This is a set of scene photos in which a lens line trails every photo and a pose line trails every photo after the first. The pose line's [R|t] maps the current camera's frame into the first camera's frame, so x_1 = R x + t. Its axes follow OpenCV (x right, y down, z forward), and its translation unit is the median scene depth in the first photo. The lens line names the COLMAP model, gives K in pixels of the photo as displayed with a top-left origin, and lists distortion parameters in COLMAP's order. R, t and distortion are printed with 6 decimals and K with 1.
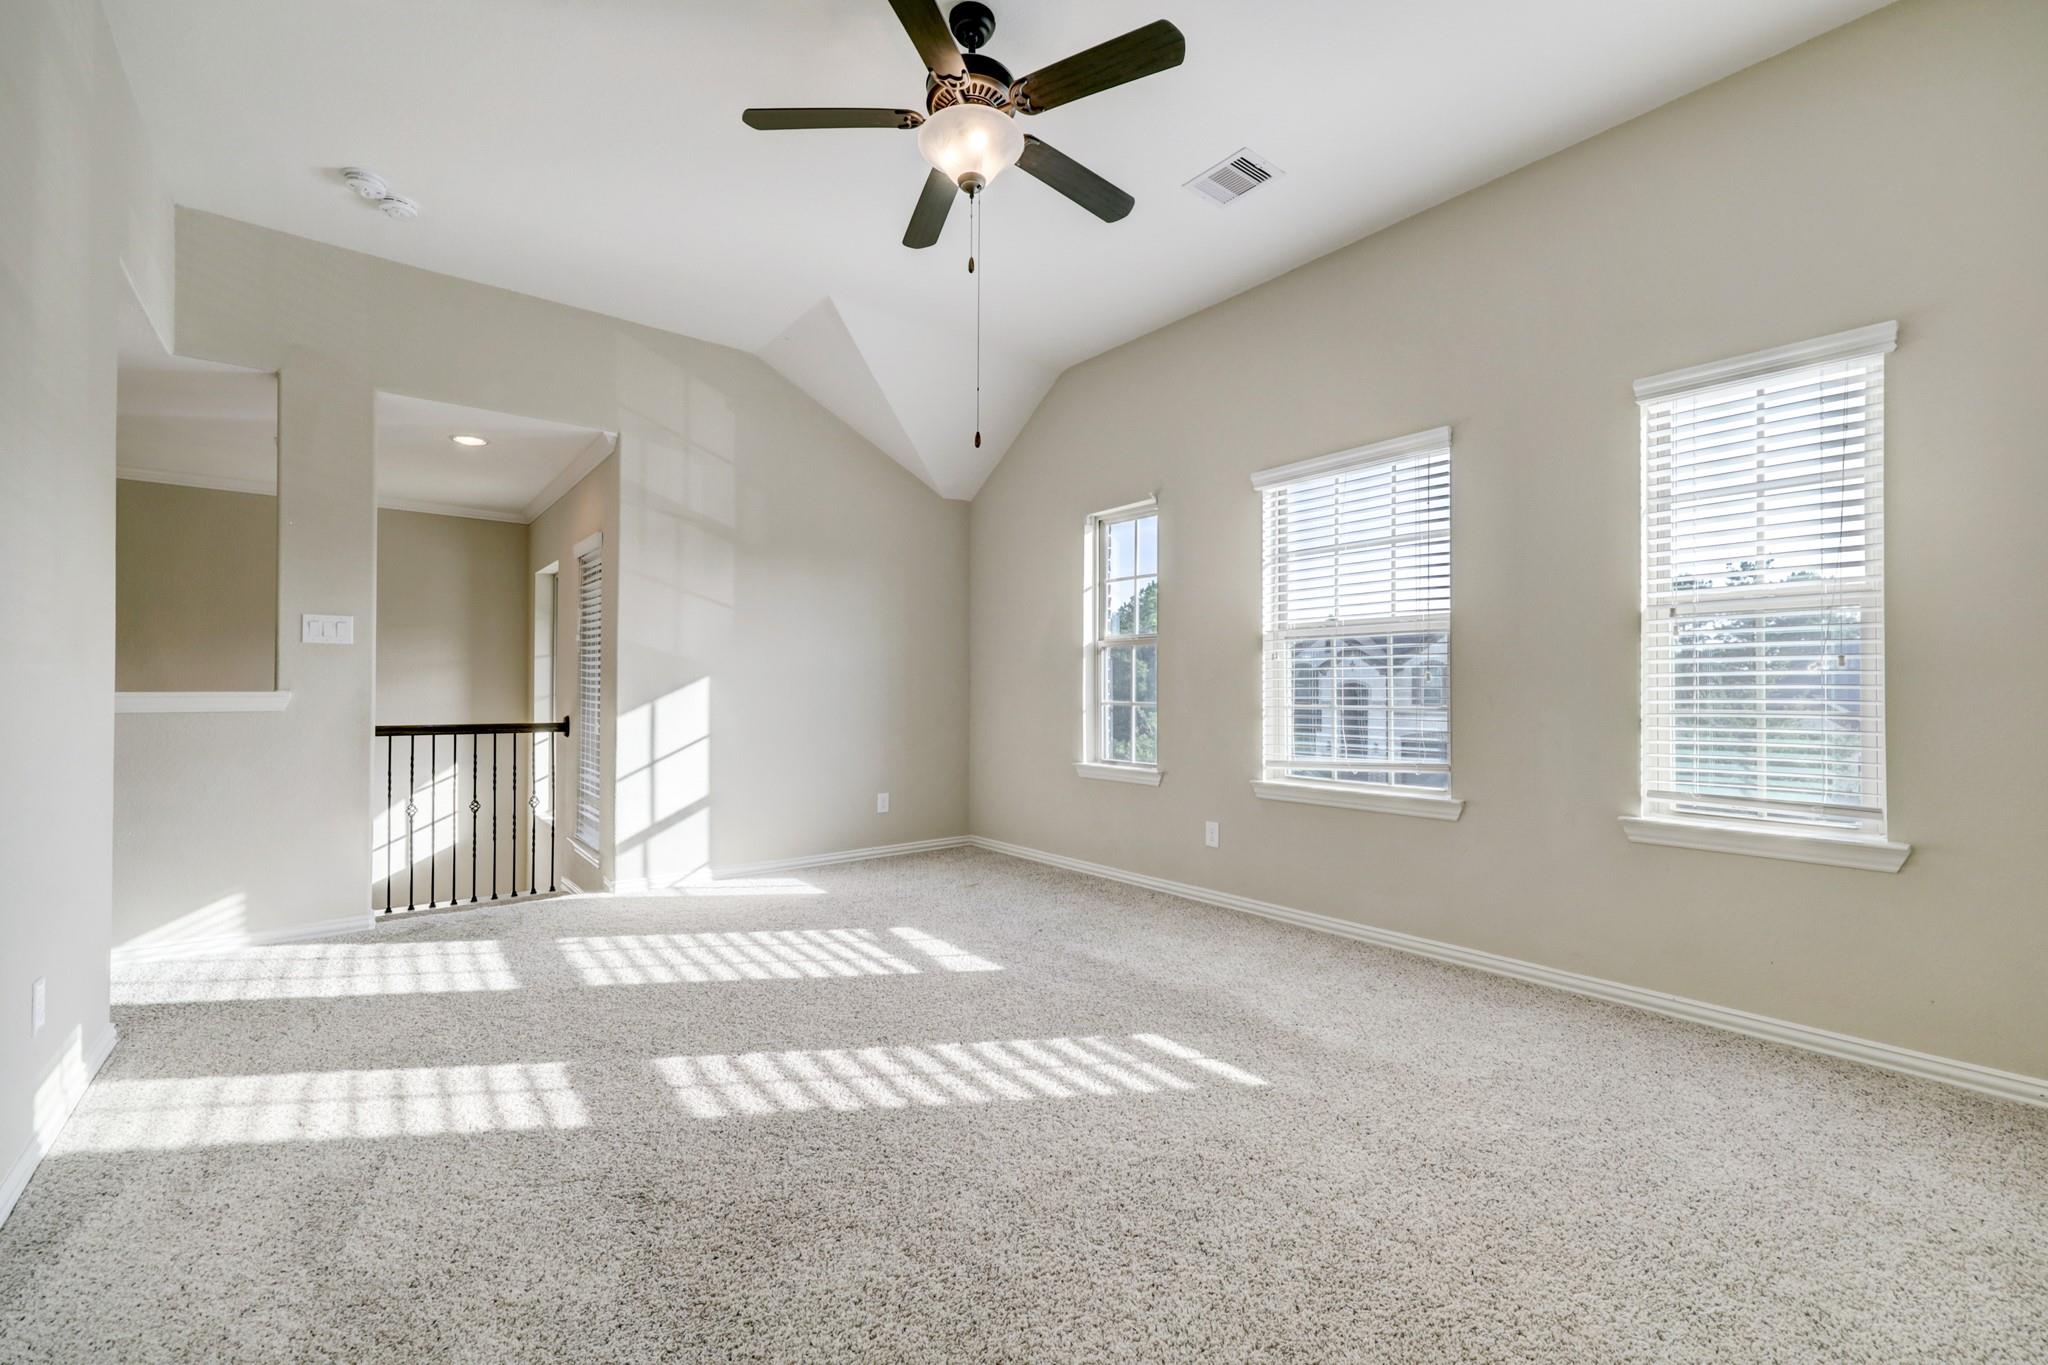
lens RADIAL K [[823.8, 0, 1028.4], [0, 823.8, 692.4], [0, 0, 1]] dist [-0.003117, 0.000001]
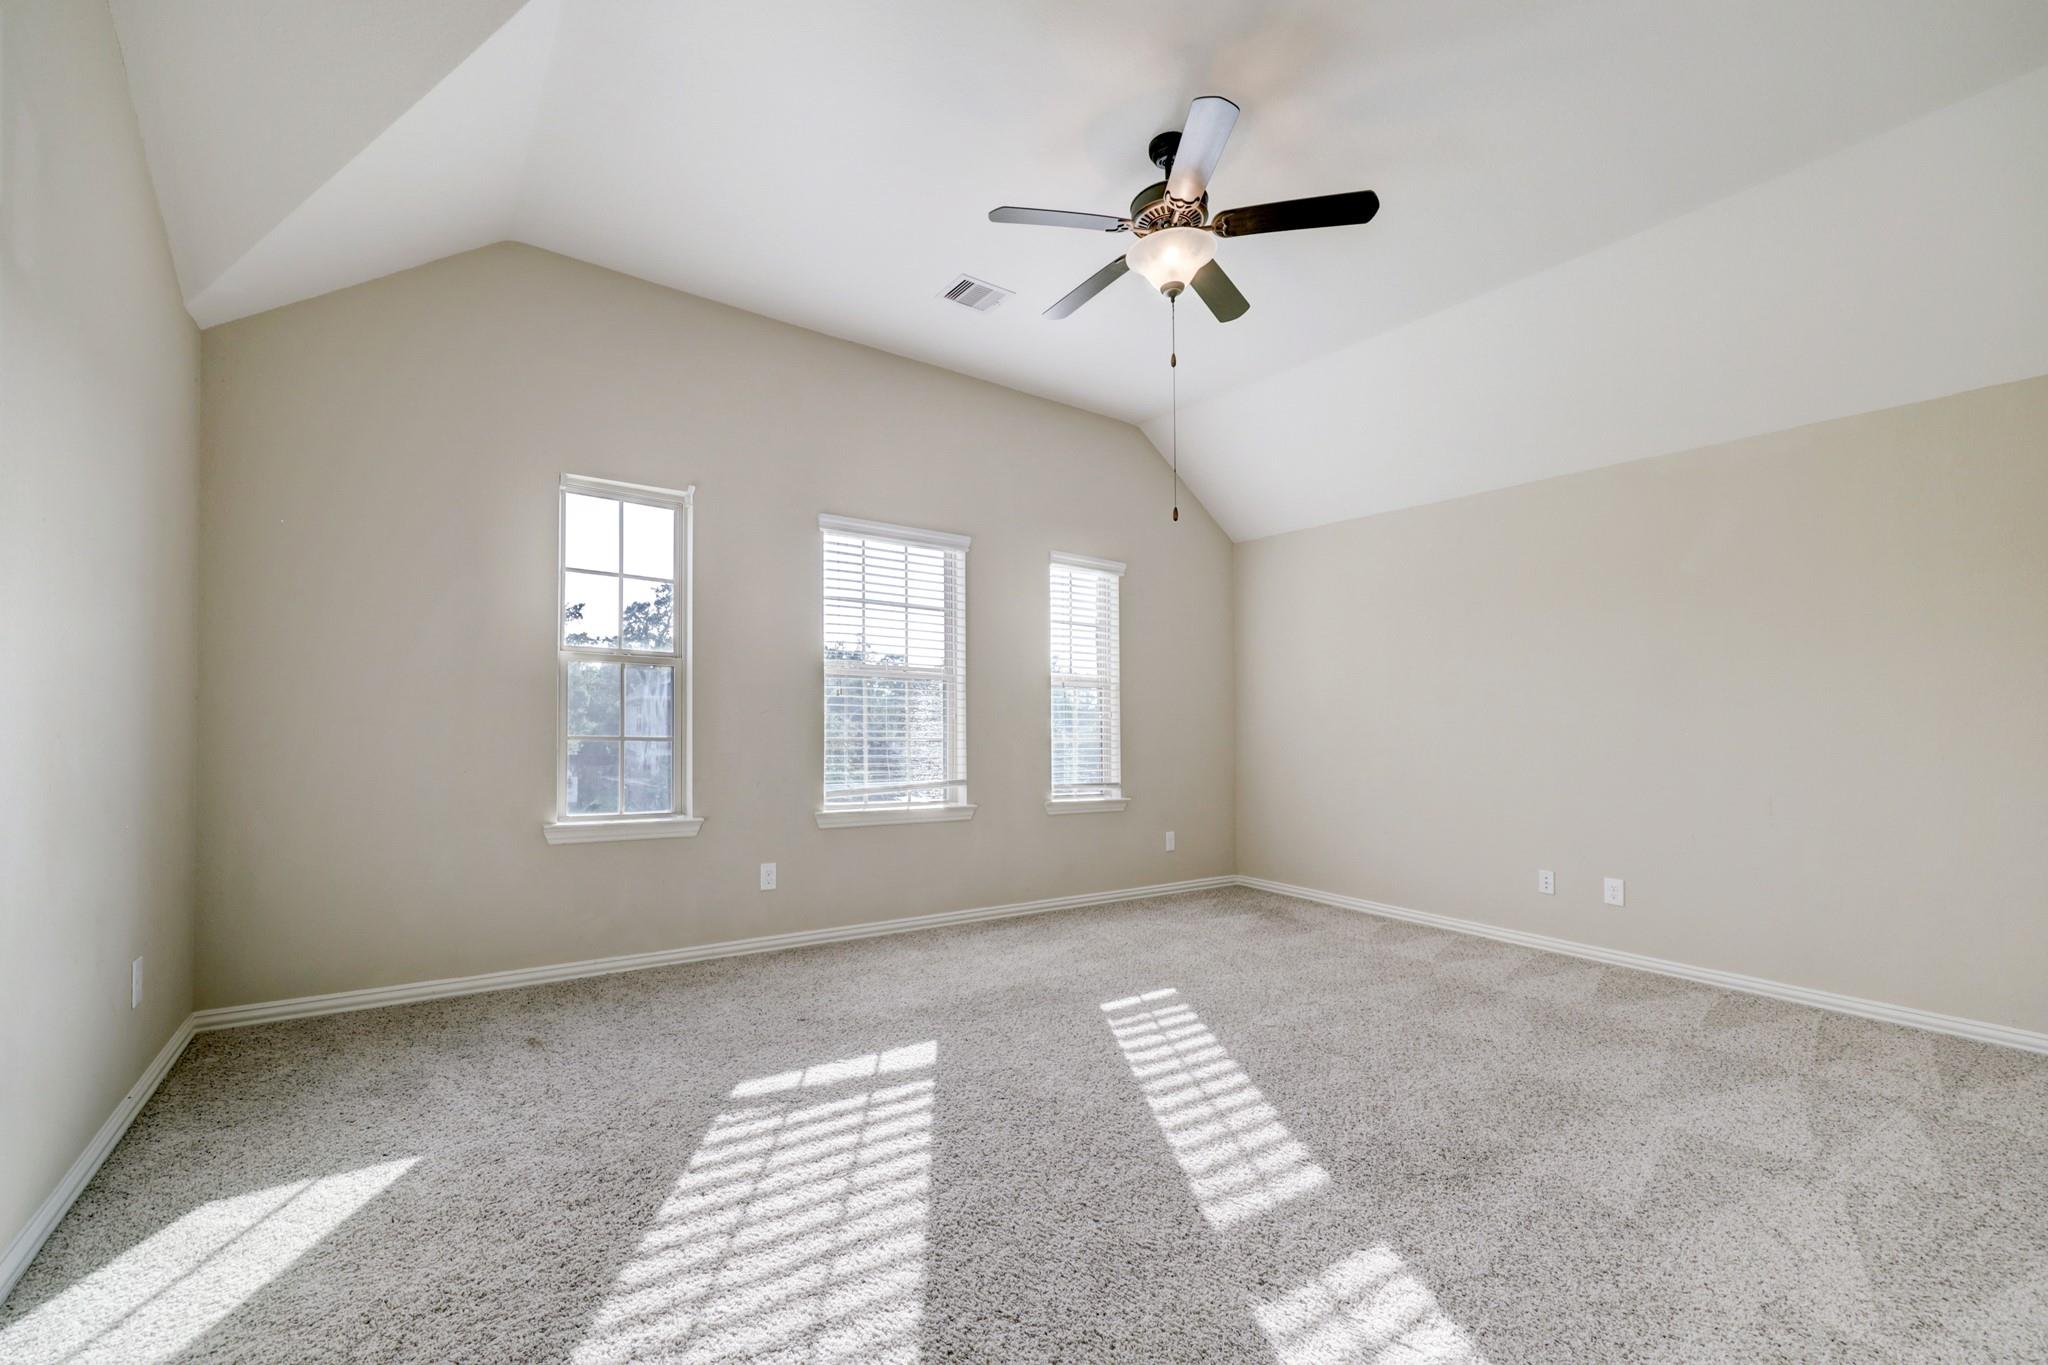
lens RADIAL K [[823.8, 0, 1023.9], [0, 823.8, 688.8], [0, 0, 1]] dist [-0.003117, 0.000001]
pose [[0.081479, 0.045502, 0.995636, -0.937236], [-0.013535, 0.998916, -0.044544, -0.005690], [-0.996583, -0.009846, 0.082007, 0.848826]]
